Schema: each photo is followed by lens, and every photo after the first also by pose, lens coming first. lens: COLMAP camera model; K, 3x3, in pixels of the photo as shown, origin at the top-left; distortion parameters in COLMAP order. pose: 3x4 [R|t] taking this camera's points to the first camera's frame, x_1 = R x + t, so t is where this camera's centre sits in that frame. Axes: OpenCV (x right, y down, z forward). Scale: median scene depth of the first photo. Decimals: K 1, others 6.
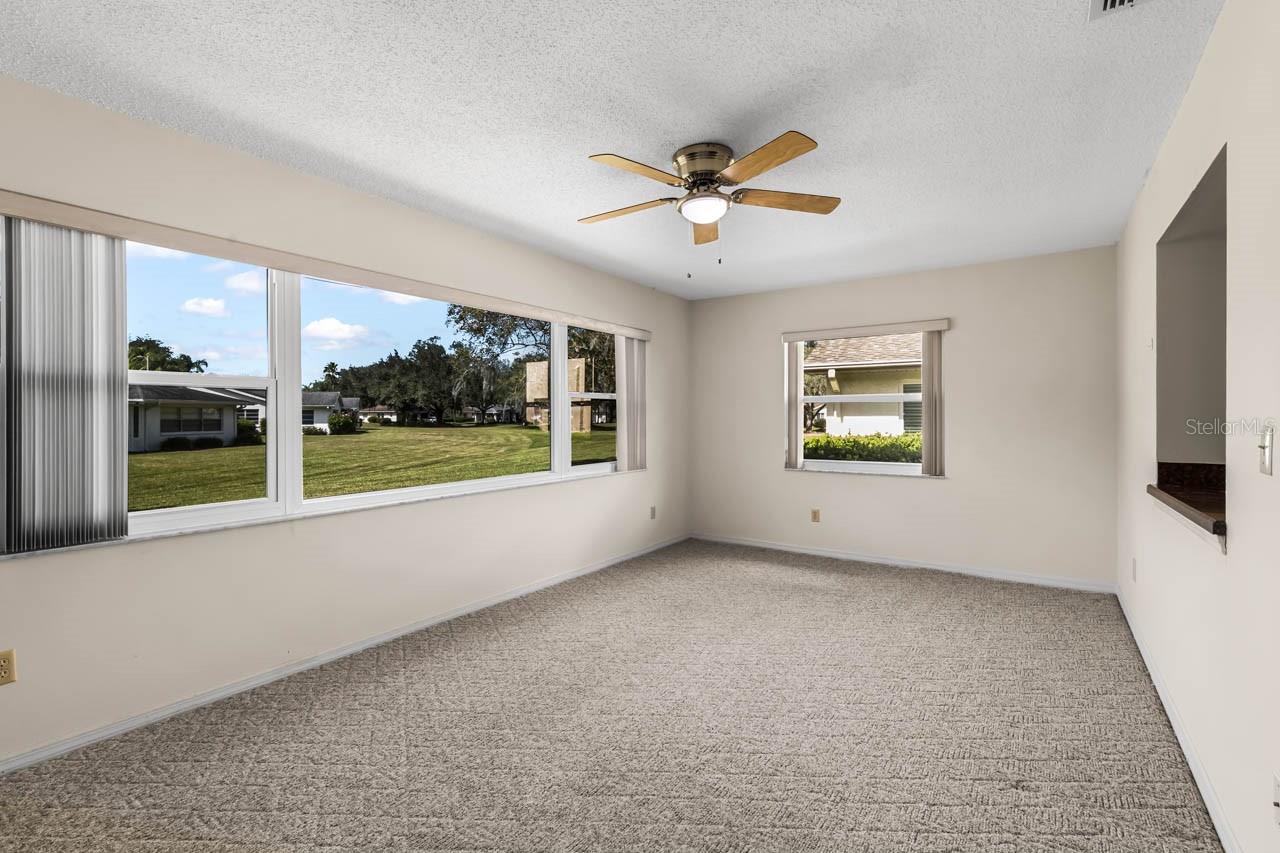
lens RADIAL K [[584.3, 0, 638.3], [0, 584.3, 416.2], [0, 0, 1]] dist [0.008409, -0.003970]
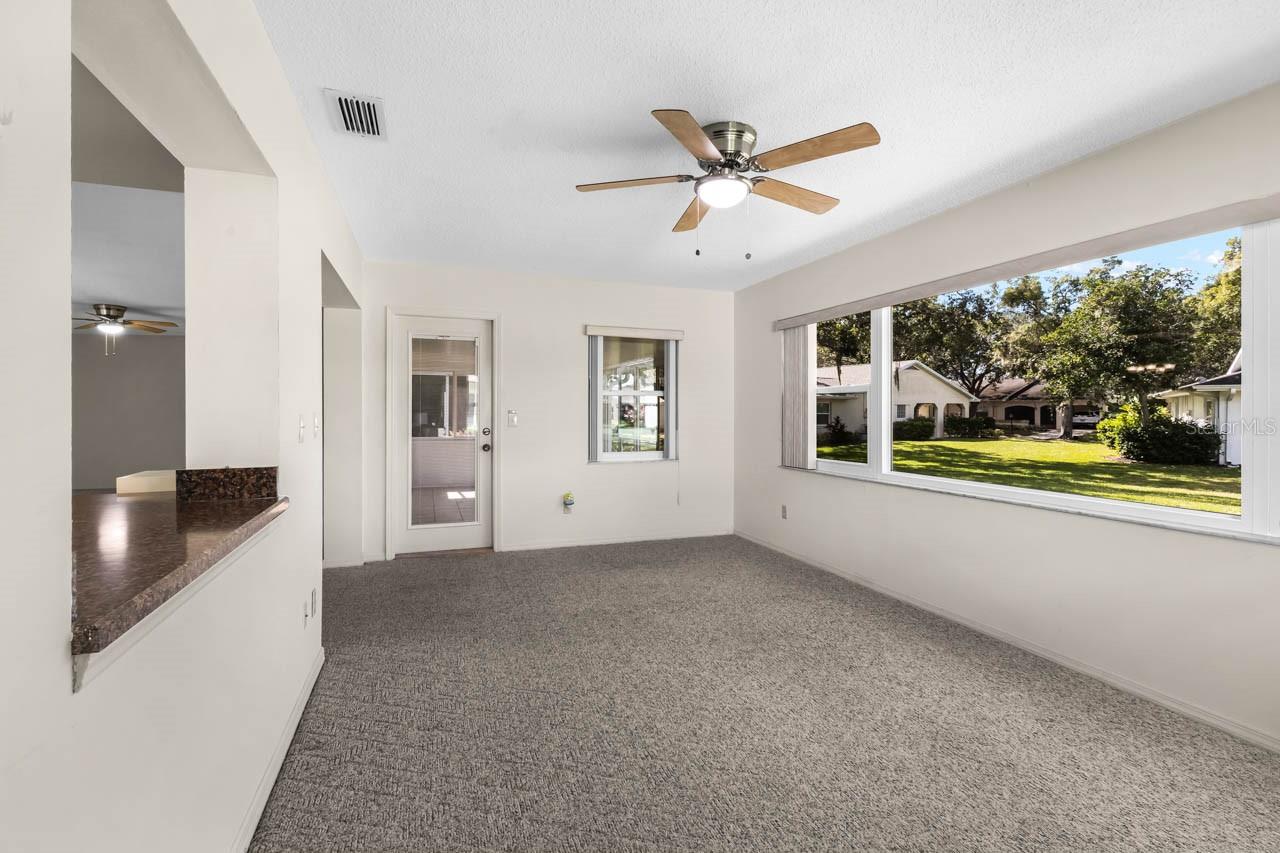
lens RADIAL K [[584.3, 0, 631.5], [0, 584.3, 418.9], [0, 0, 1]] dist [0.008409, -0.003970]
pose [[-0.597991, 0.010923, -0.801429, 0.866427], [-0.001404, 0.999891, 0.014676, 0.002441], [0.801502, 0.009902, -0.597910, 1.305314]]
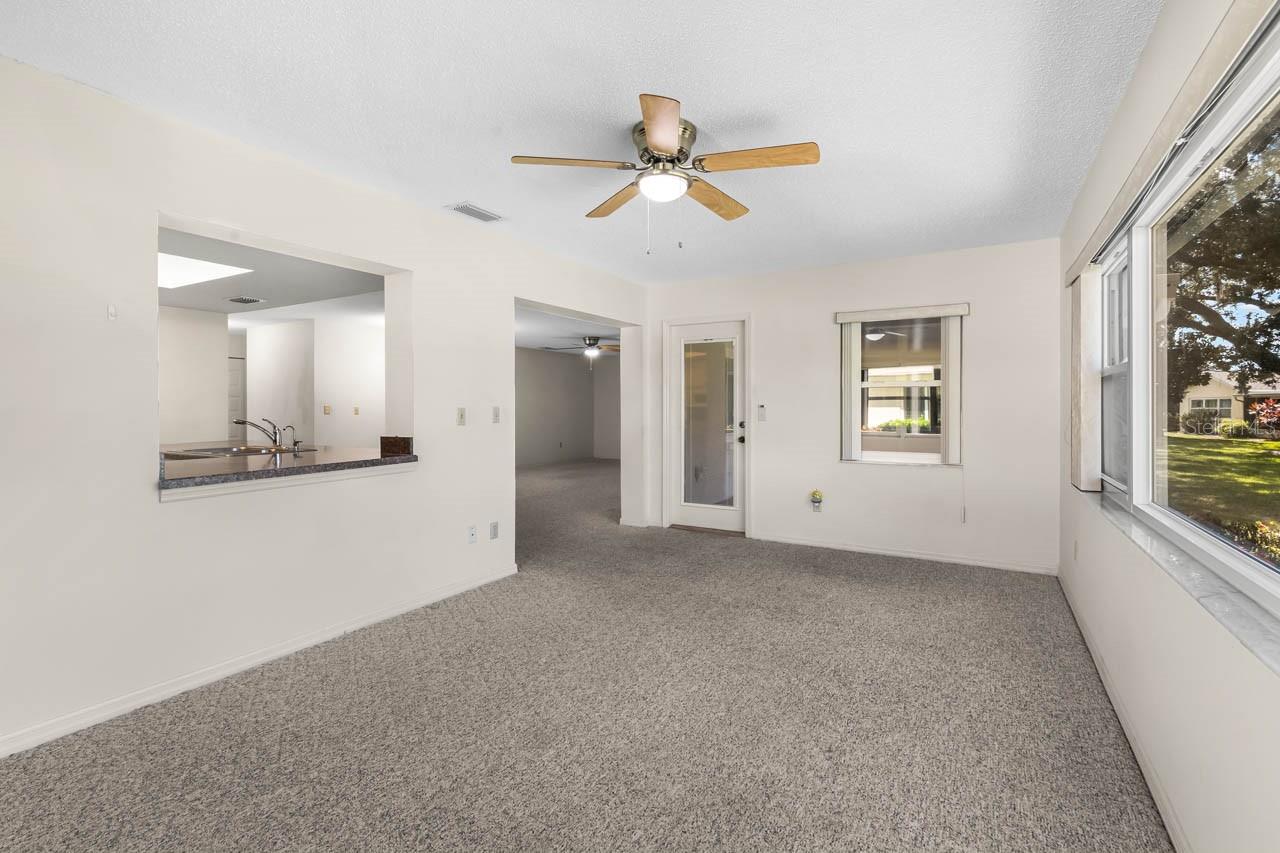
lens RADIAL K [[584.3, 0, 627.1], [0, 584.3, 408.5], [0, 0, 1]] dist [0.008409, -0.003970]
pose [[-0.999138, 0.002717, -0.041411, 0.193149], [0.002585, 0.999991, 0.003239, 0.008064], [0.041420, 0.003129, -0.999137, 1.761825]]
